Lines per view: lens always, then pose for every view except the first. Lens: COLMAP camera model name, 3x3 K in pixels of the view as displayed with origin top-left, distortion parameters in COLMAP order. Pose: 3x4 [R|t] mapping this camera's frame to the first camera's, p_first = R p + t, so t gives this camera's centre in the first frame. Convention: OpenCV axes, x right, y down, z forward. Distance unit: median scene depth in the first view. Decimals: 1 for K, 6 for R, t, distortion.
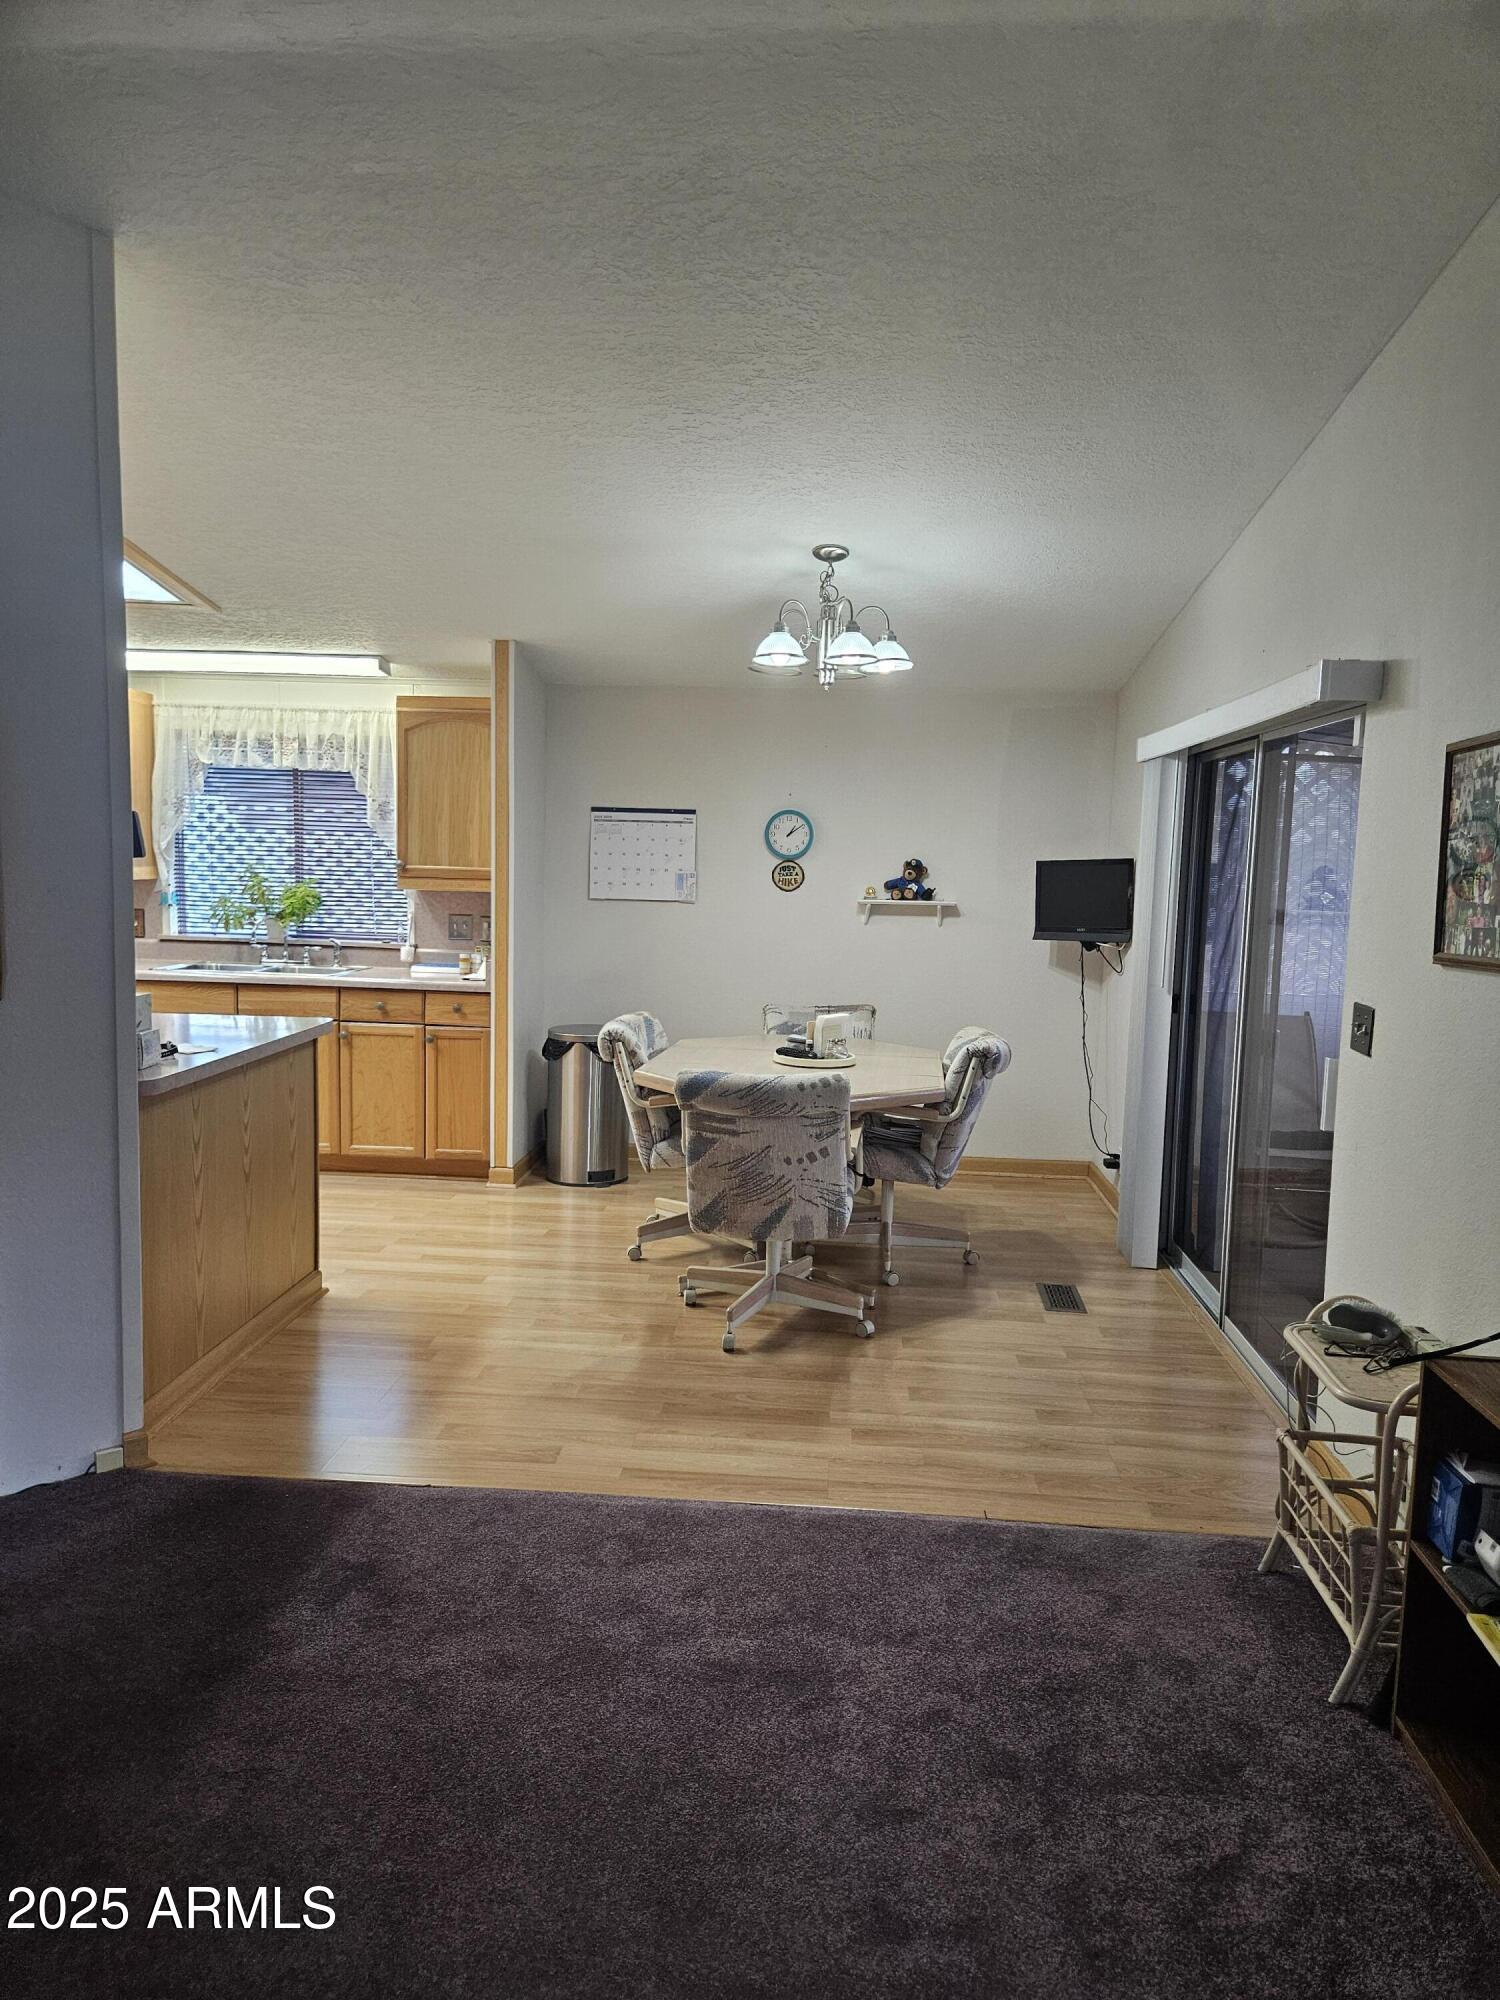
lens RADIAL K [[1337.5, 0, 750.0], [0, 1337.5, 1000.0], [0, 0, 1]] dist [0.052185, 0.000383]
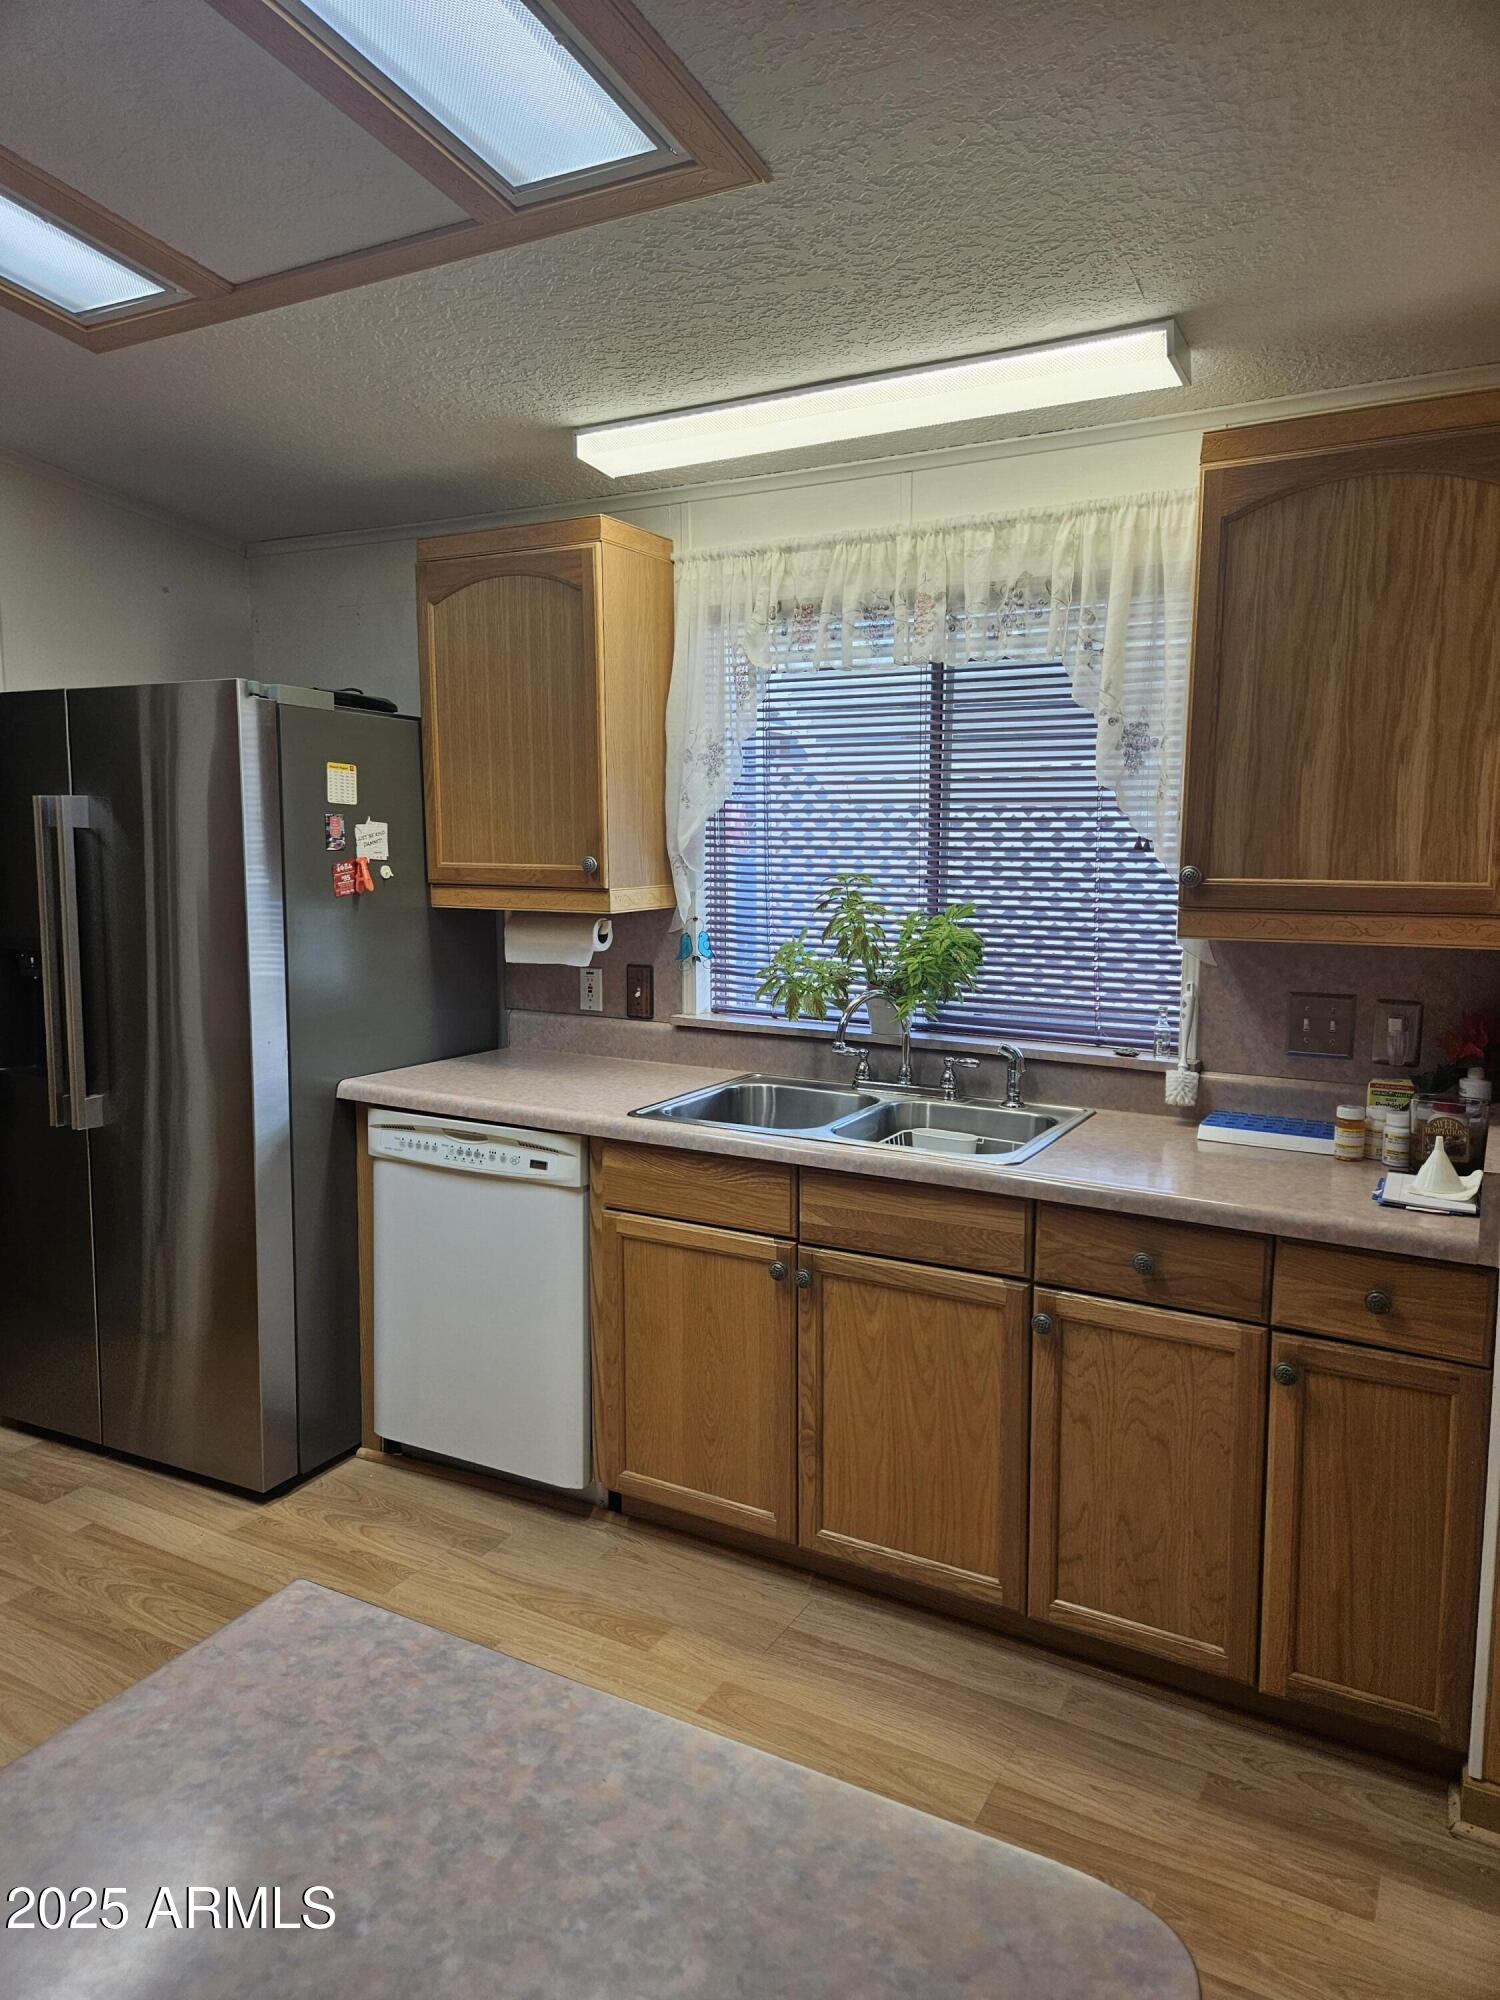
lens RADIAL K [[1337.5, 0, 750.0], [0, 1337.5, 1000.0], [0, 0, 1]] dist [0.052185, 0.000383]
pose [[0.901904, 0.029847, -0.430905, -0.198935], [-0.022746, 0.999507, 0.021622, -0.068167], [0.431338, -0.009700, 0.902138, 0.570842]]
